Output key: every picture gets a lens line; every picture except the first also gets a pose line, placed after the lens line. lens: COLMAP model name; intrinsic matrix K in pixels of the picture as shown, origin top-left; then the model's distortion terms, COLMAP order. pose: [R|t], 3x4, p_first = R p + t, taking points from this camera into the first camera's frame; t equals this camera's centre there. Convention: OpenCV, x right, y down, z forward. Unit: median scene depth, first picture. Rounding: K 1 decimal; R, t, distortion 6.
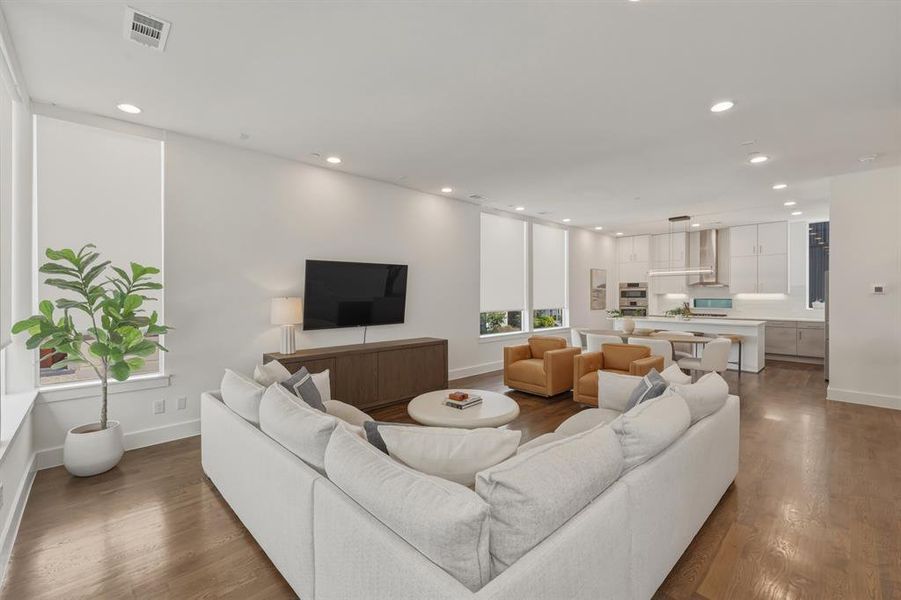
lens RADIAL K [[376.6, 0, 444.9], [0, 376.6, 296.4], [0, 0, 1]] dist [-0.003156, 0.000723]
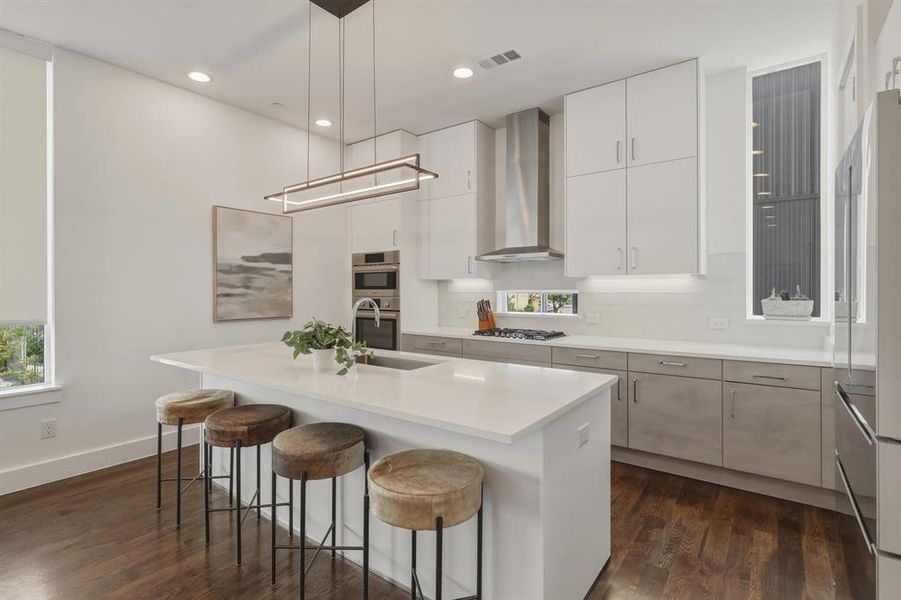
lens RADIAL K [[425.2, 0, 446.0], [0, 425.2, 293.8], [0, 0, 1]] dist [-0.001764, 0.000473]
pose [[0.985492, -0.003477, 0.169686, 0.578357], [0.002299, 0.999972, 0.007133, 0.006692], [-0.169706, -0.006640, 0.985472, 0.614741]]
